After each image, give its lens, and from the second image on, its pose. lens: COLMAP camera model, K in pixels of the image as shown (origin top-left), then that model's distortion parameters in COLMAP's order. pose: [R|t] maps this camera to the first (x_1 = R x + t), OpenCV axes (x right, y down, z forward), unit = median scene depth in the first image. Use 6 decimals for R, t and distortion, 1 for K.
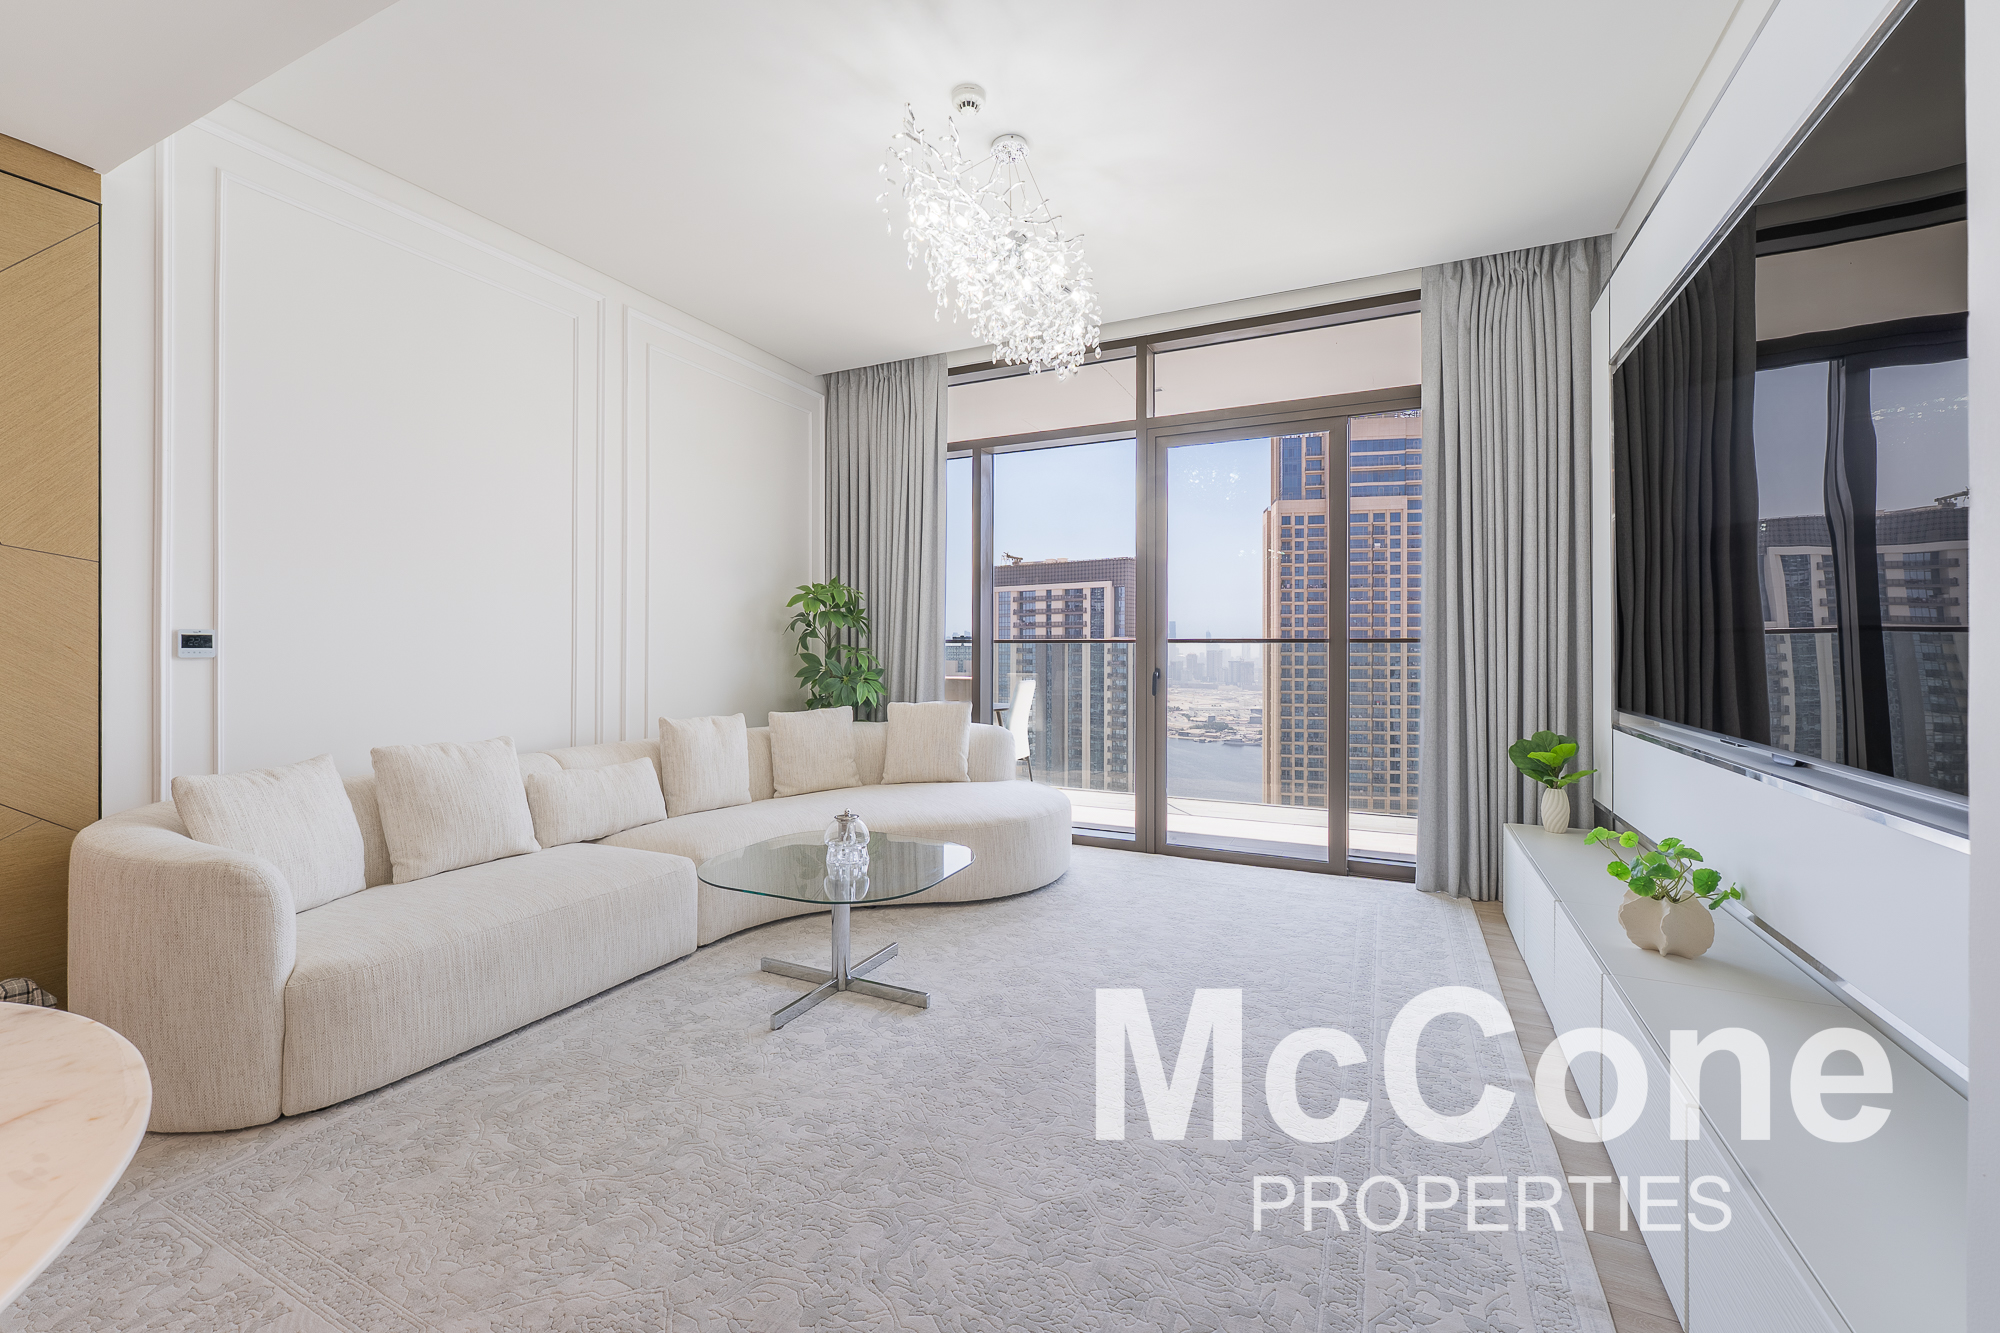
lens RADIAL K [[806.9, 0, 970.5], [0, 806.9, 651.3], [0, 0, 1]] dist [-0.003974, -0.000174]
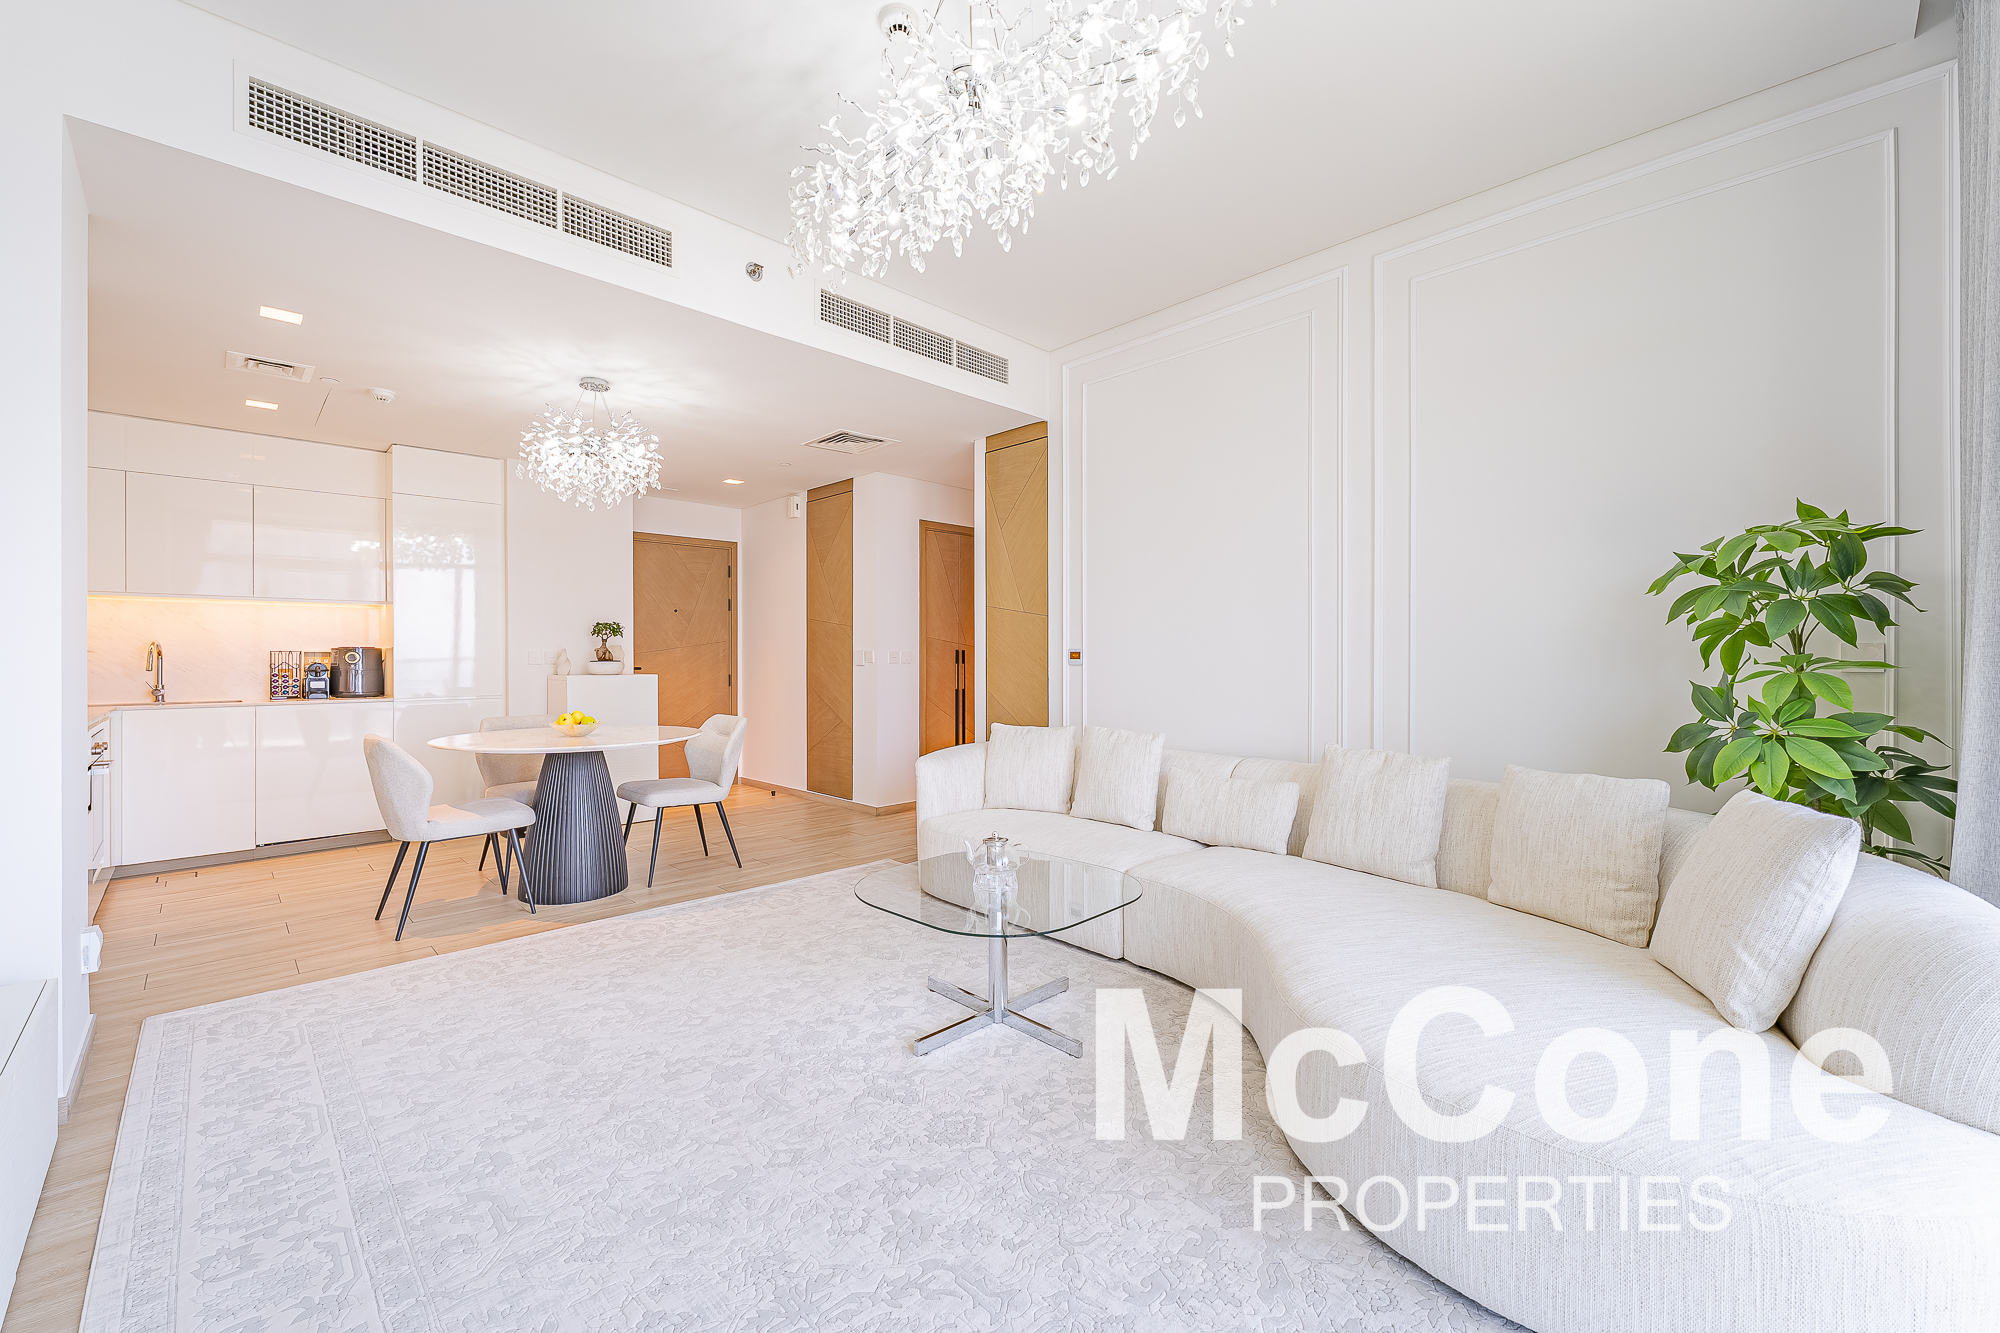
lens RADIAL K [[806.9, 0, 997.2], [0, 806.9, 654.1], [0, 0, 1]] dist [-0.003974, -0.000174]
pose [[-0.308832, 0.001365, -0.951116, 0.856092], [-0.004943, 0.999983, 0.003041, -0.020797], [0.951104, 0.005641, -0.308820, 1.479229]]
